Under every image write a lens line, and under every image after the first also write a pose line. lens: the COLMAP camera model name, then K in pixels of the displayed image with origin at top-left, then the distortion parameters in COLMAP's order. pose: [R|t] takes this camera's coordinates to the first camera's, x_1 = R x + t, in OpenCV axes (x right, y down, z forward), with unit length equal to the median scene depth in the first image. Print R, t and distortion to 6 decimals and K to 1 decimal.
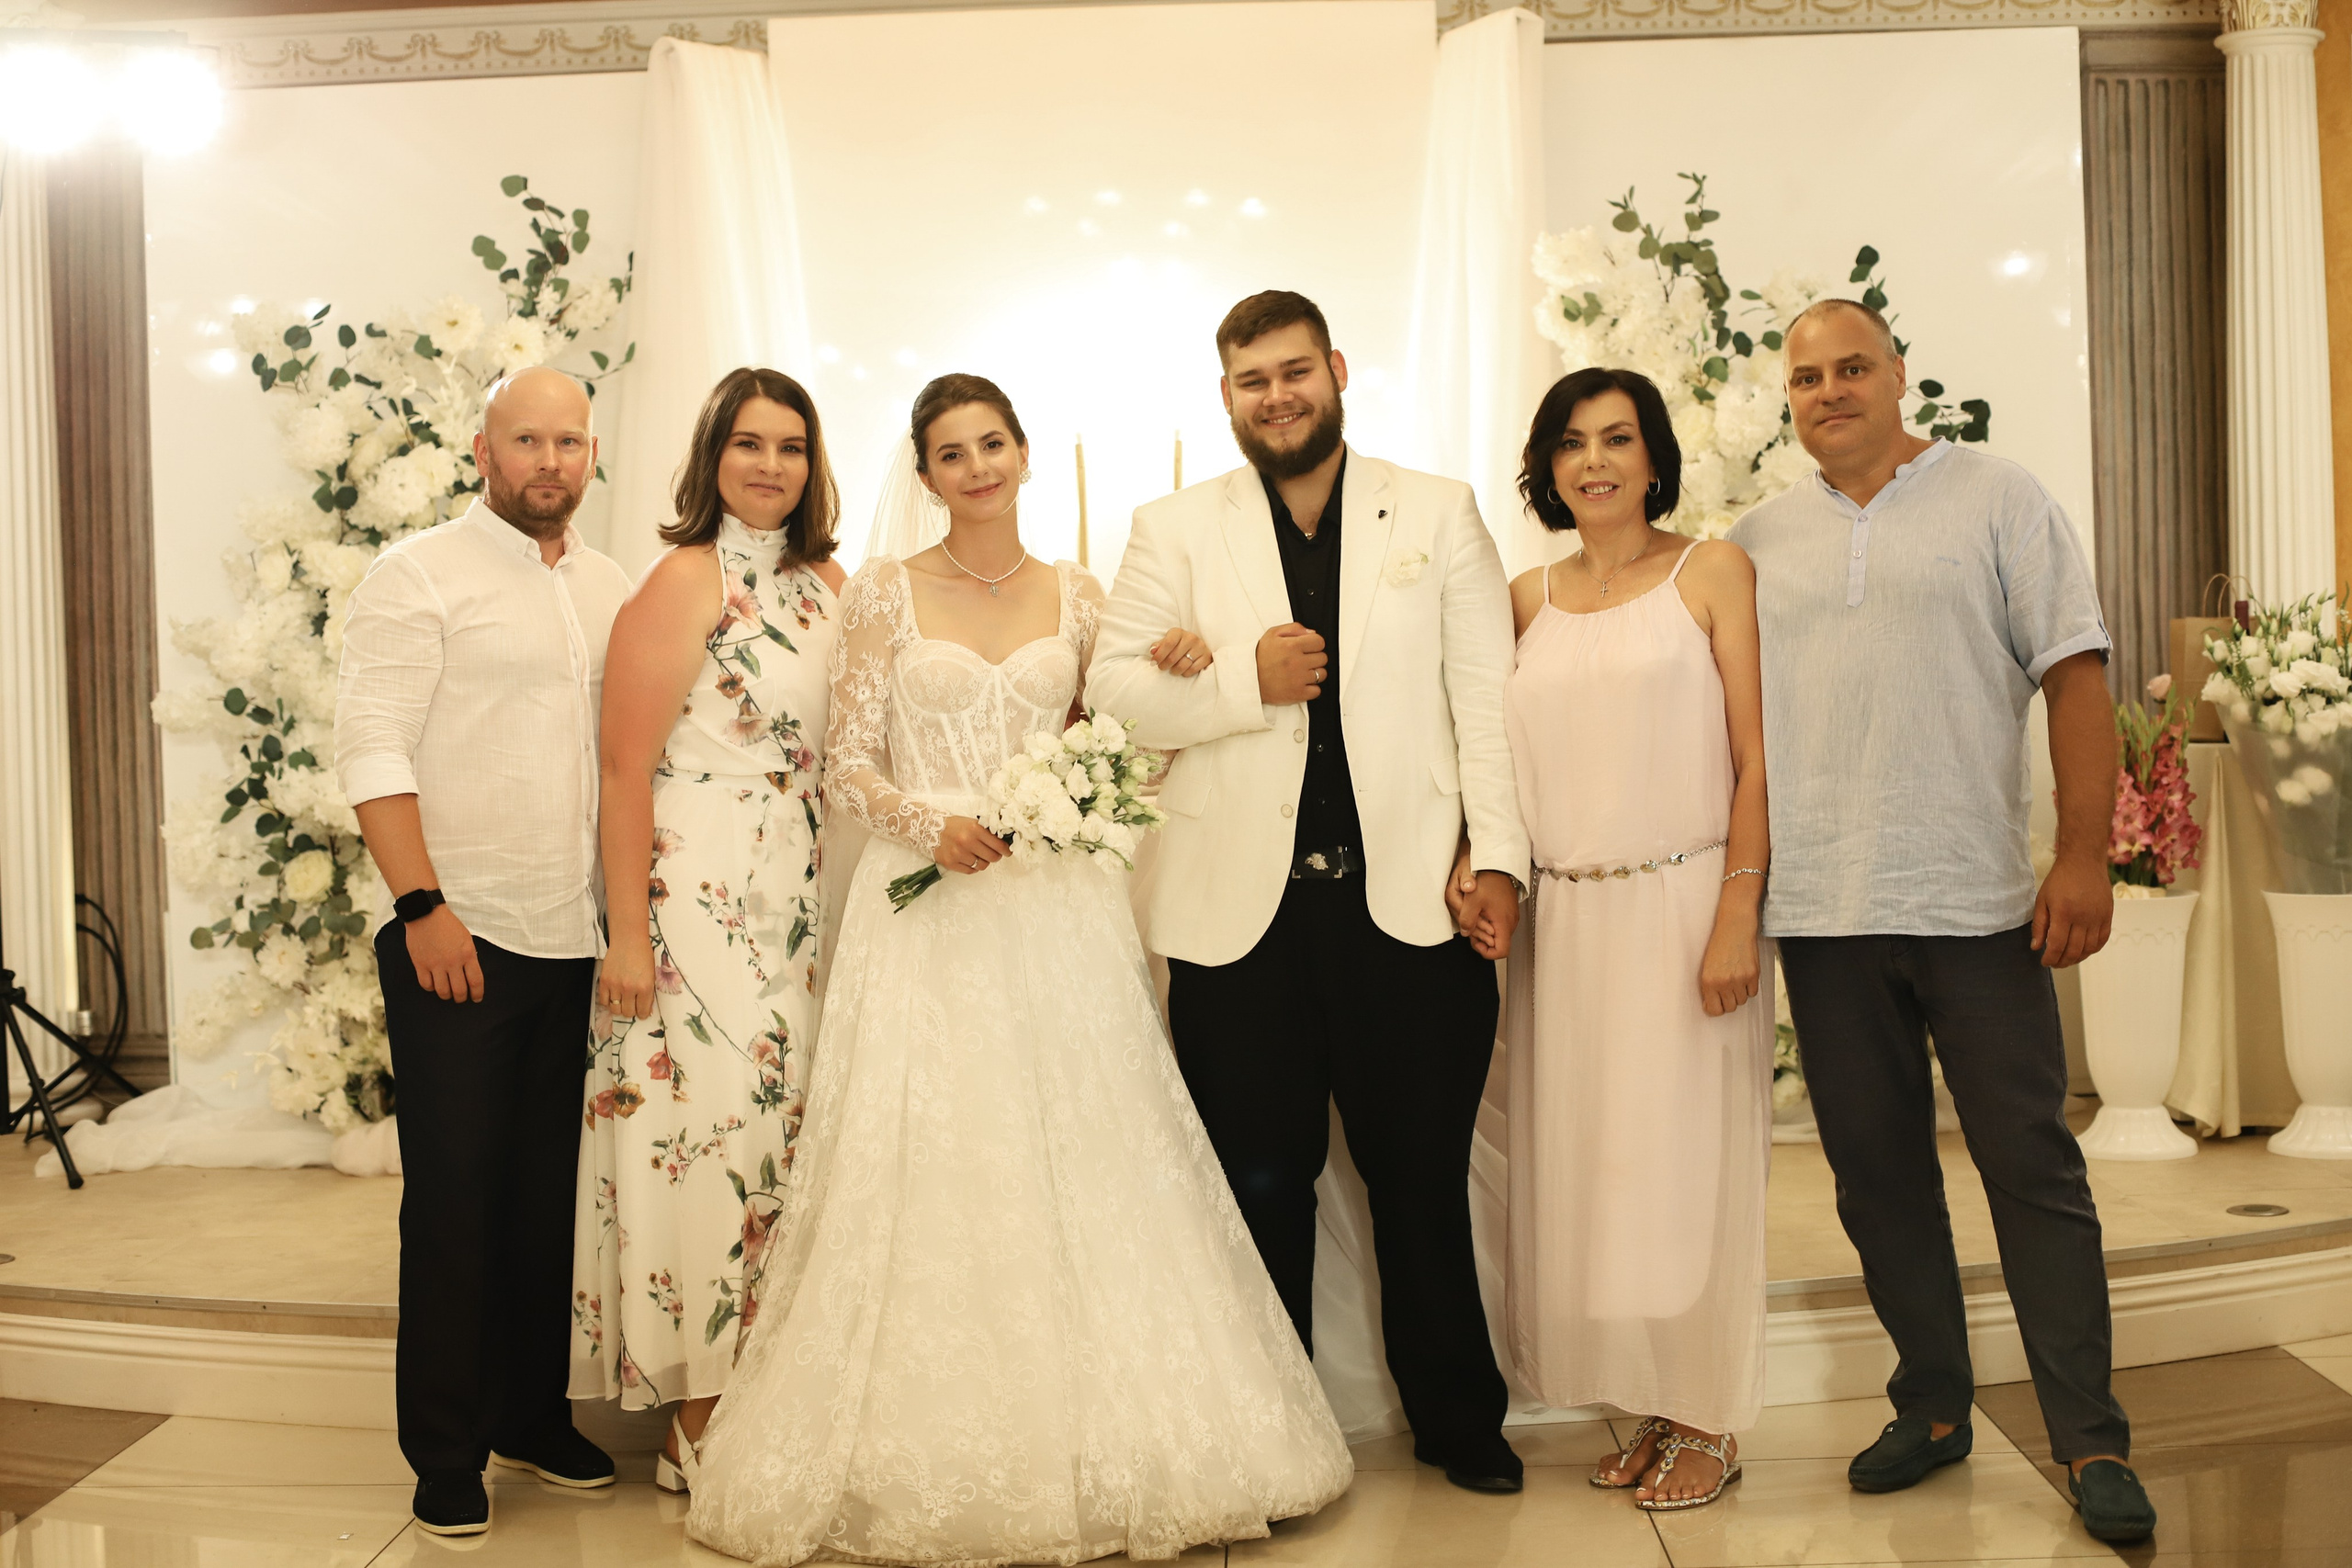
lens RADIAL K [[3419.3, 0, 1171.2], [0, 3419.3, 794.5], [0, 0, 1]] dist [-0.137994, 0.119325]
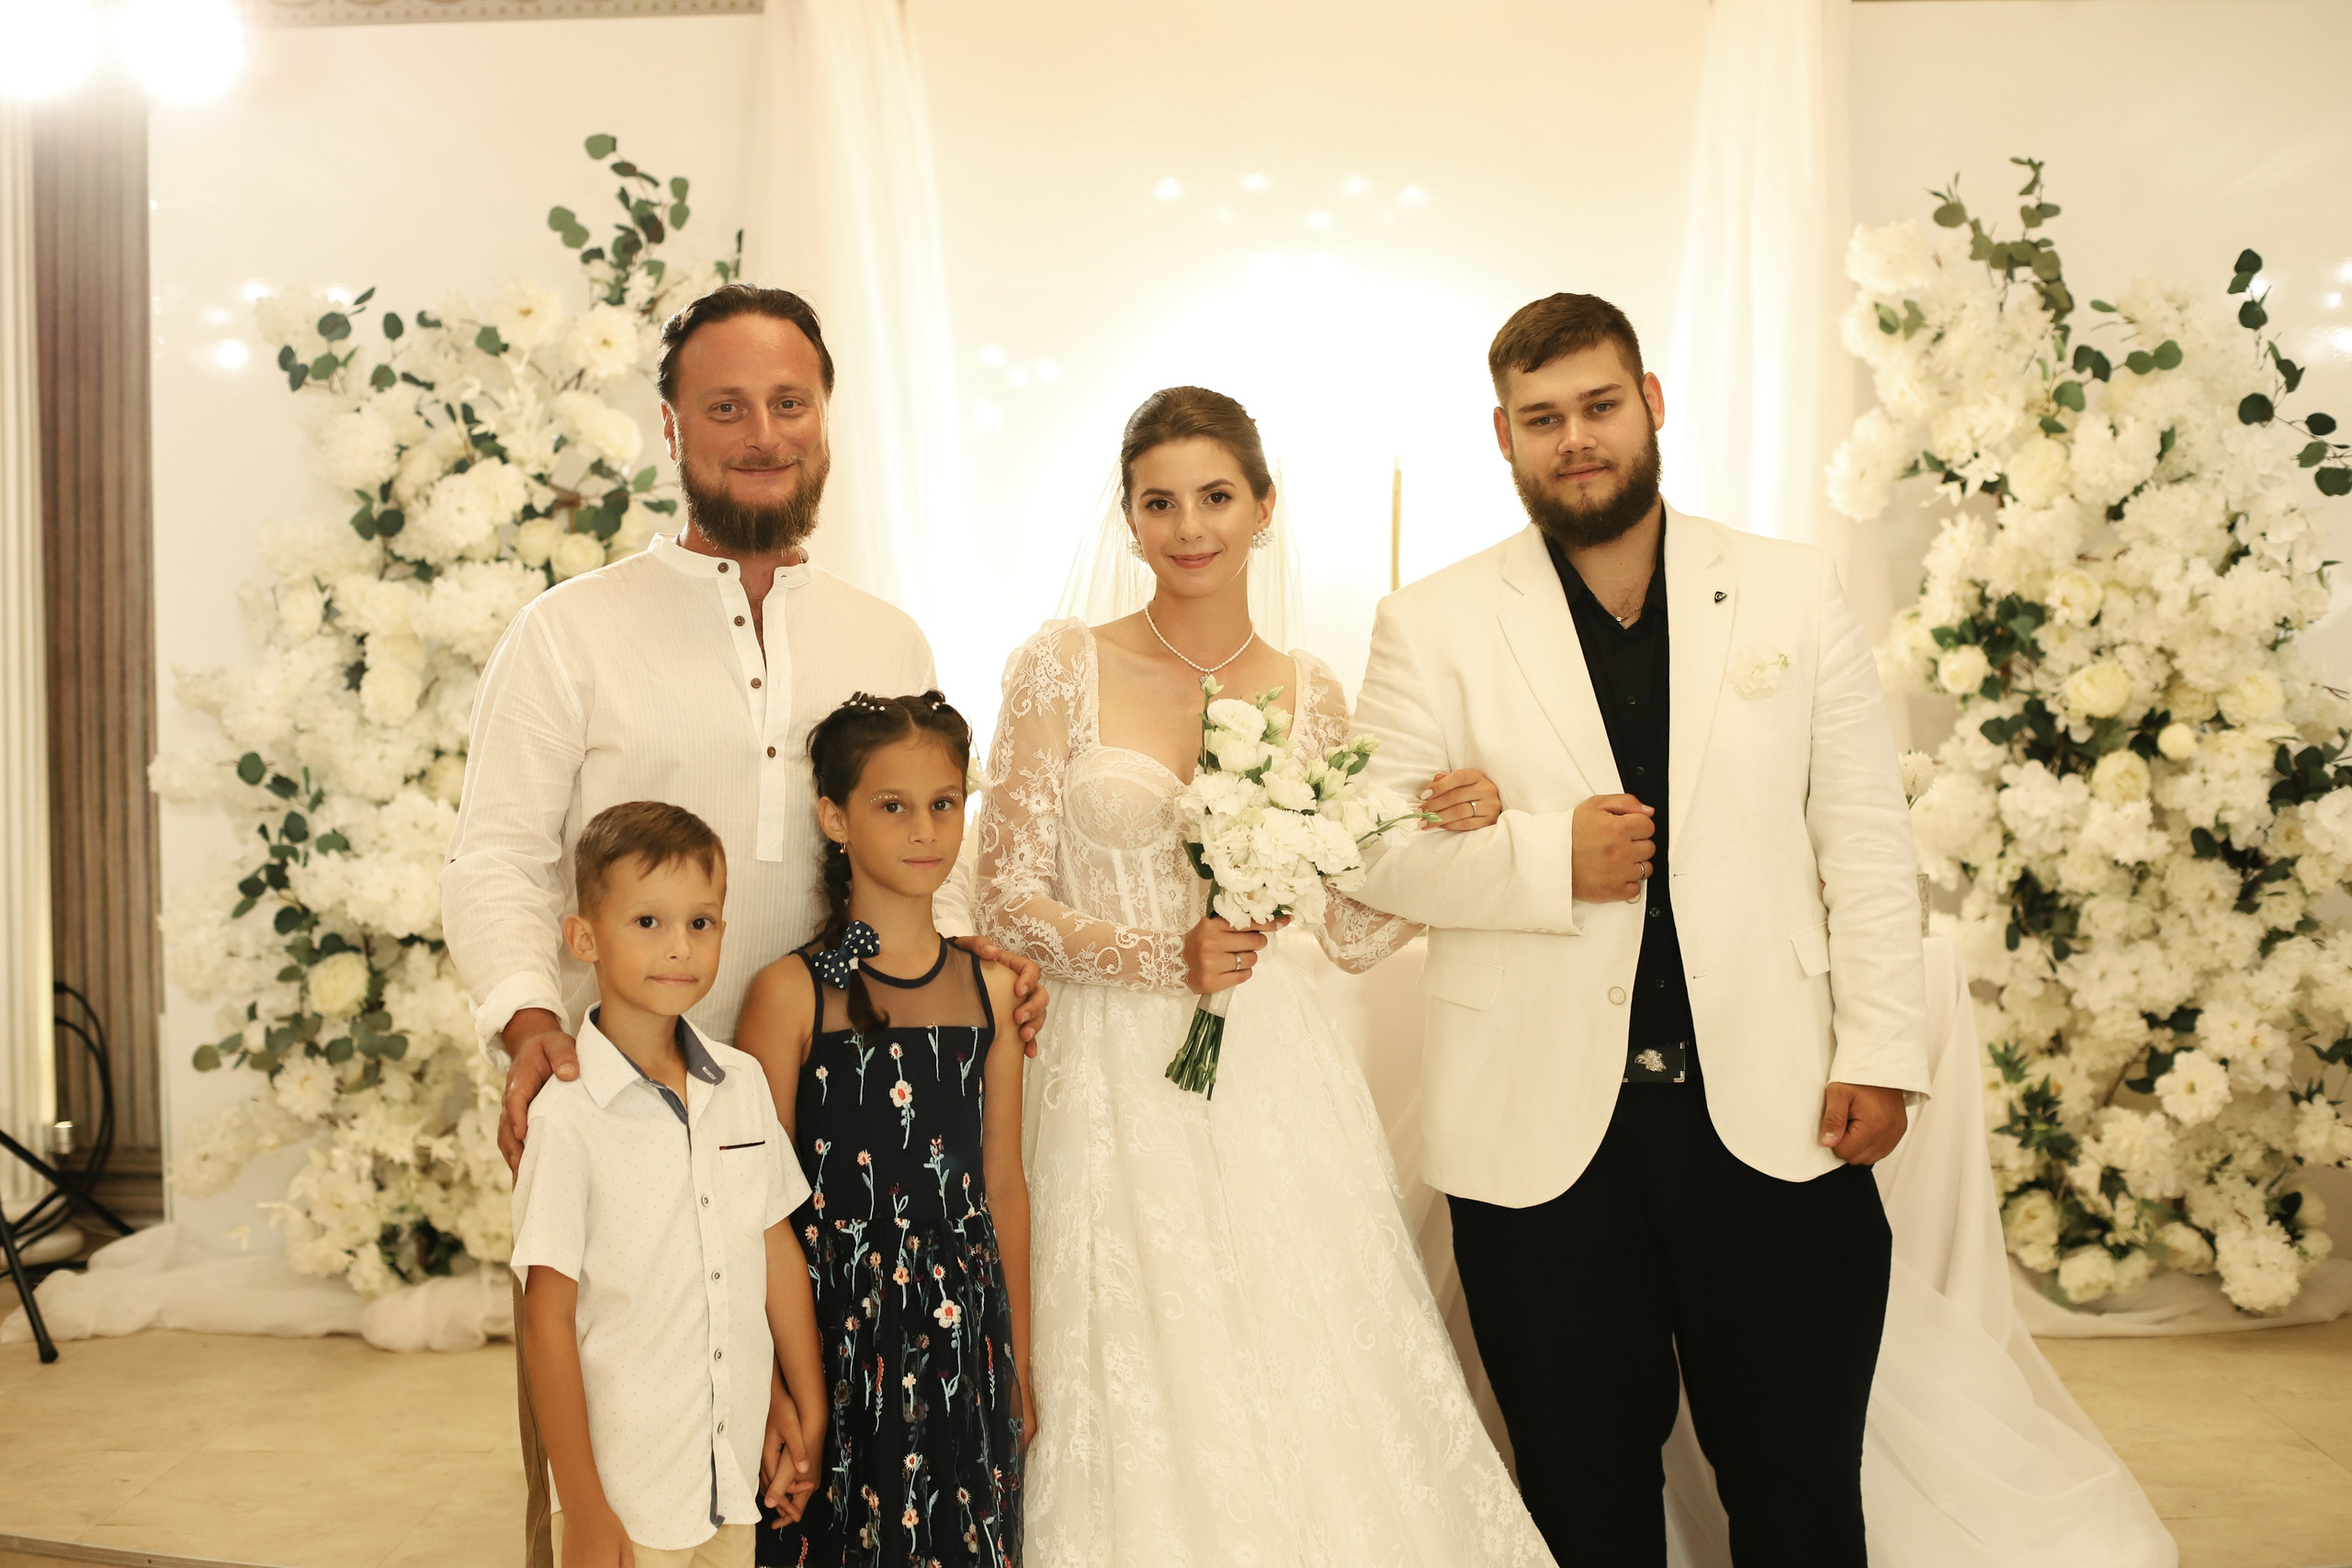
lens RADIAL K [[3419.3, 0, 1171.2], [0, 3419.3, 794.5], [0, 0, 1]] dist [-0.137994, 0.119325]
pose [[0.999871, 0.015607, 0.003716, -0.056448], [-0.015598, 0.999875, -0.002545, -0.022639], [-0.003755, 0.002487, 0.999990, 0.178436]]
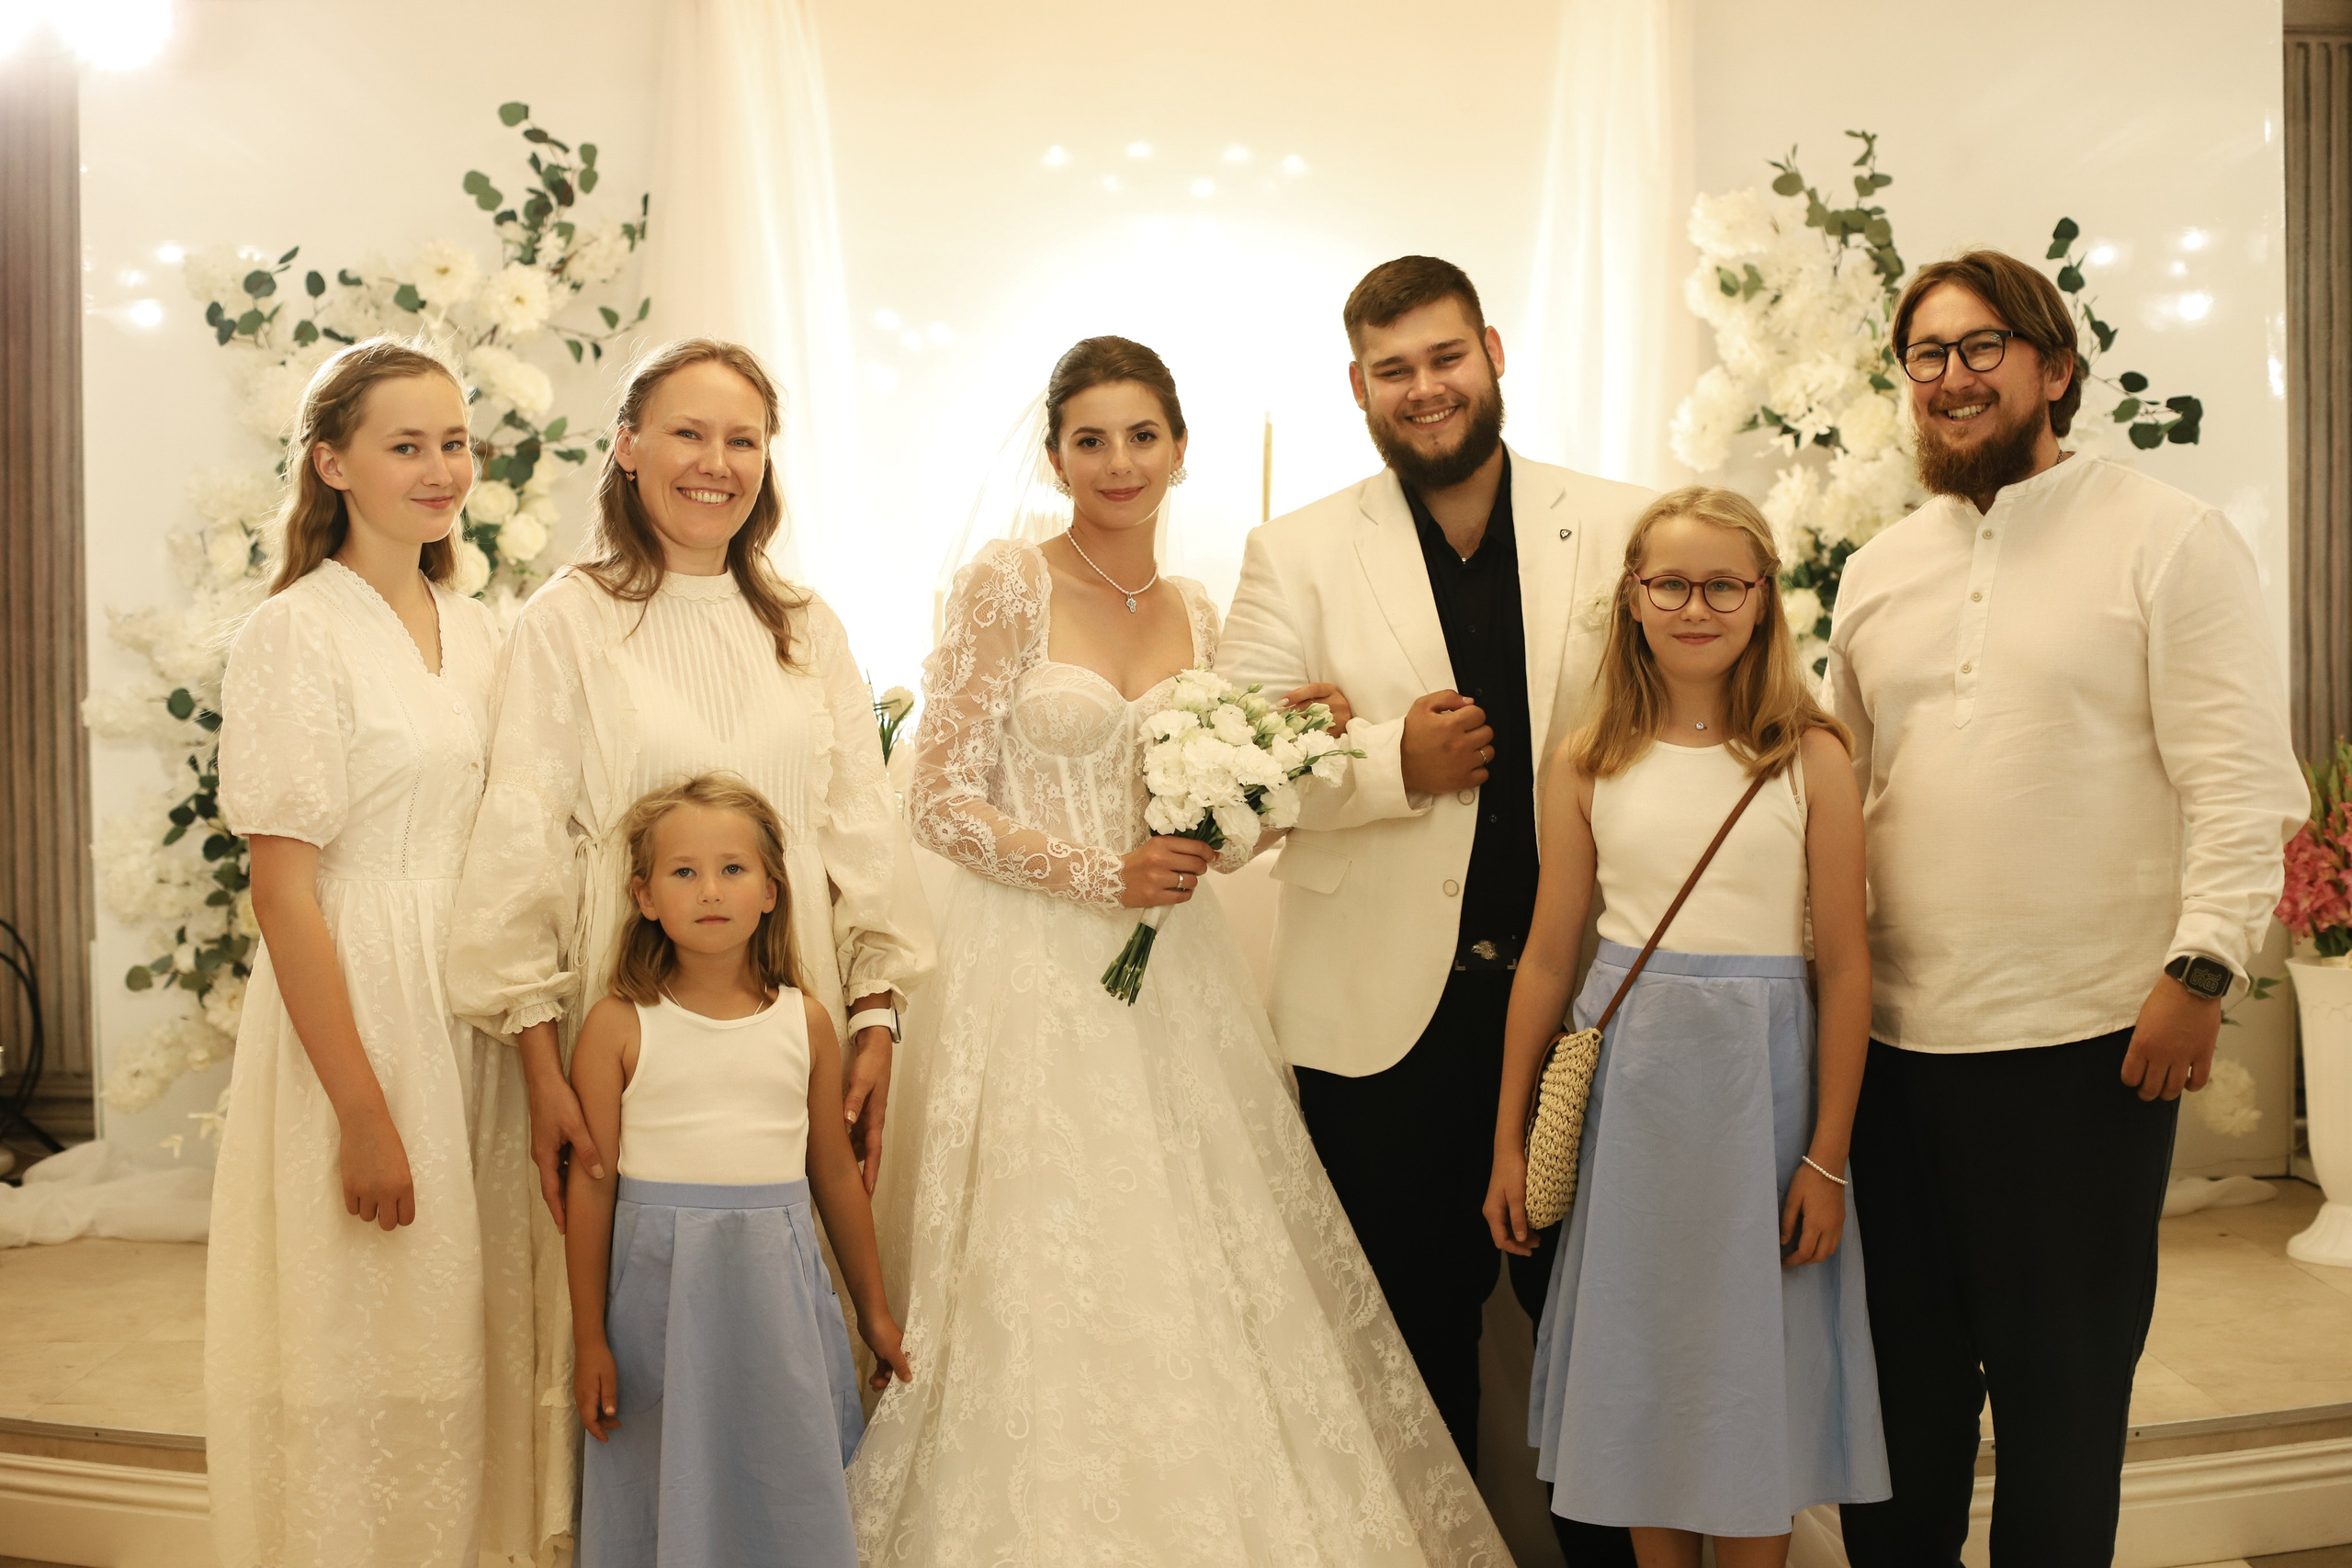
lens RADIAL K [[3419.3, 0, 1171.2], [0, 3419.3, 794.5], [0, 0, 1]] dist [-0.137994, 0.119325]
pose [[0.999304, 0.015812, 0.033790, -0.052630], [-0.016030, 0.999852, 0.006205, -0.013821], [-0.033687, -0.006743, 0.999410, 0.128823]]
